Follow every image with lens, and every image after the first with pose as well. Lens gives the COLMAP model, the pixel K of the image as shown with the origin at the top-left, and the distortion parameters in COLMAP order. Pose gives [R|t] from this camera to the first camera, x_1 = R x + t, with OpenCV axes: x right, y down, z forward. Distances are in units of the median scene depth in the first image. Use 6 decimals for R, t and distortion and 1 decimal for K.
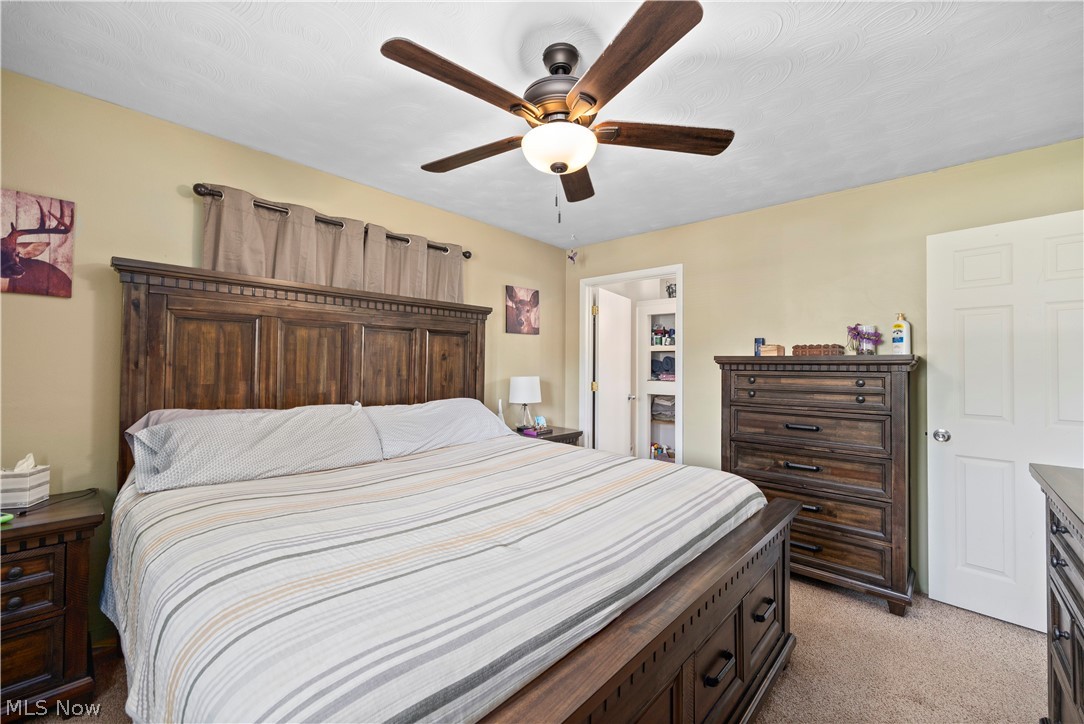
lens RADIAL K [[430.6, 0, 548.3], [0, 430.6, 361.5], [0, 0, 1]] dist [0.001755, 0.000042]
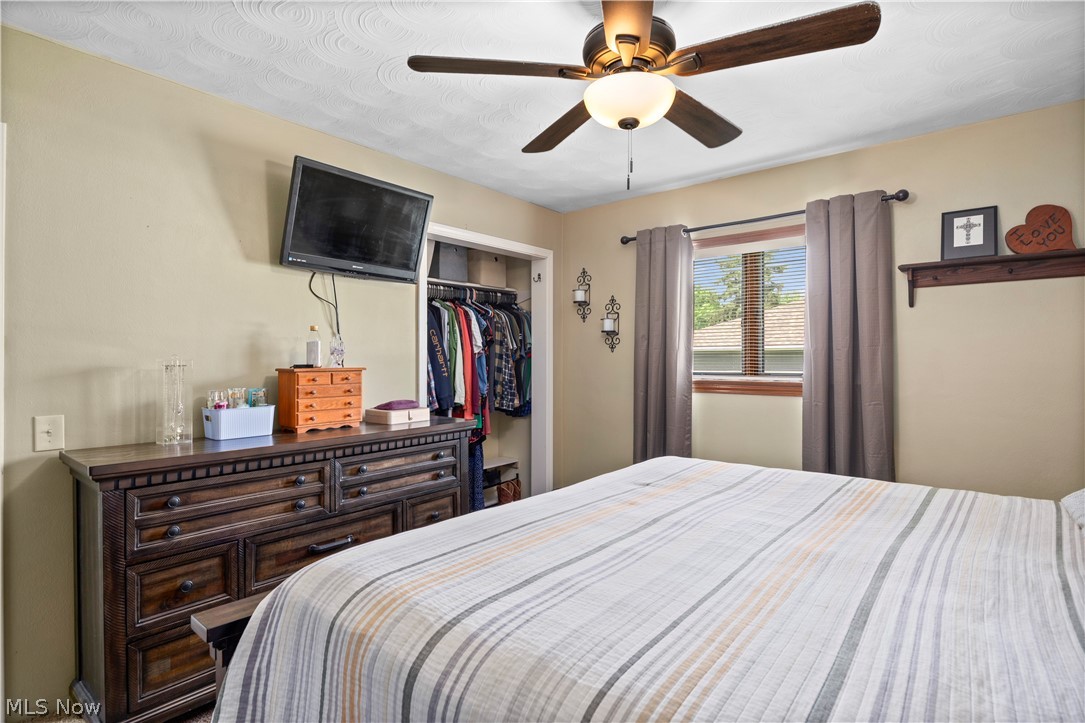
lens RADIAL K [[546.9, 0, 542.5], [0, 546.9, 361.5], [0, 0, 1]] dist [-0.001307, -0.000180]
pose [[-0.998032, -0.007104, -0.062302, 0.140450], [-0.006452, 0.999922, -0.010658, 0.013544], [0.062373, -0.010235, -0.998000, 1.139015]]
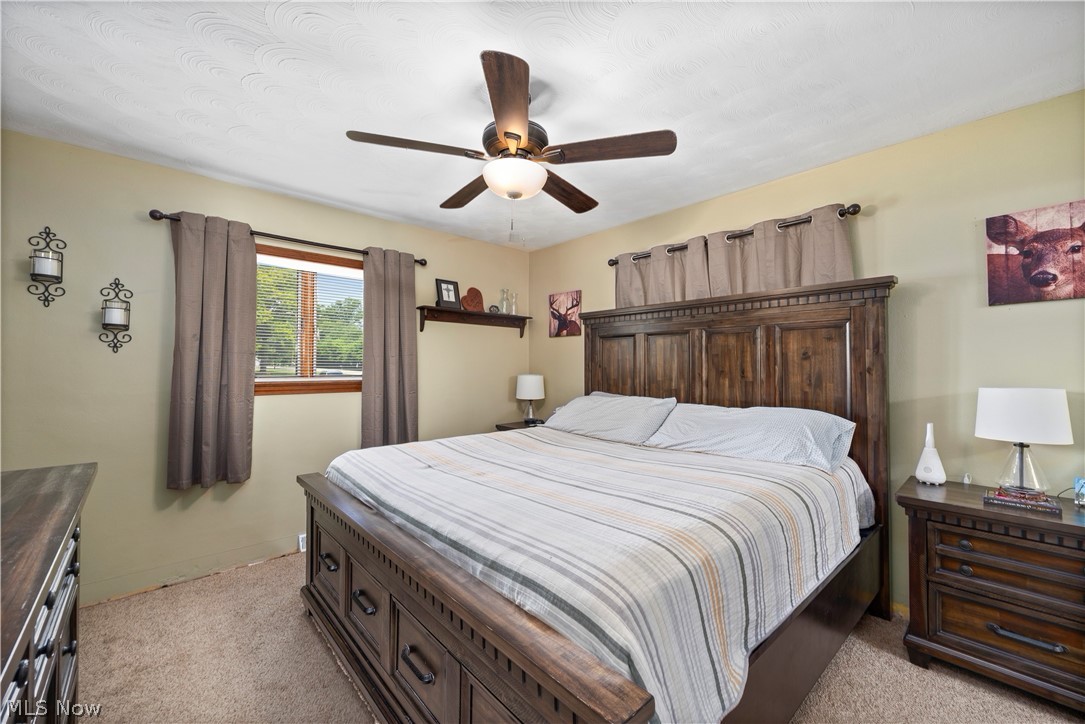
lens RADIAL K [[431.0, 0, 548.8], [0, 431.0, 361.5], [0, 0, 1]] dist [0.001755, 0.000042]
pose [[-0.084969, -0.019140, -0.996200, 0.652596], [0.005830, 0.999789, -0.019707, 0.014099], [0.996367, -0.007482, -0.084840, 0.660764]]
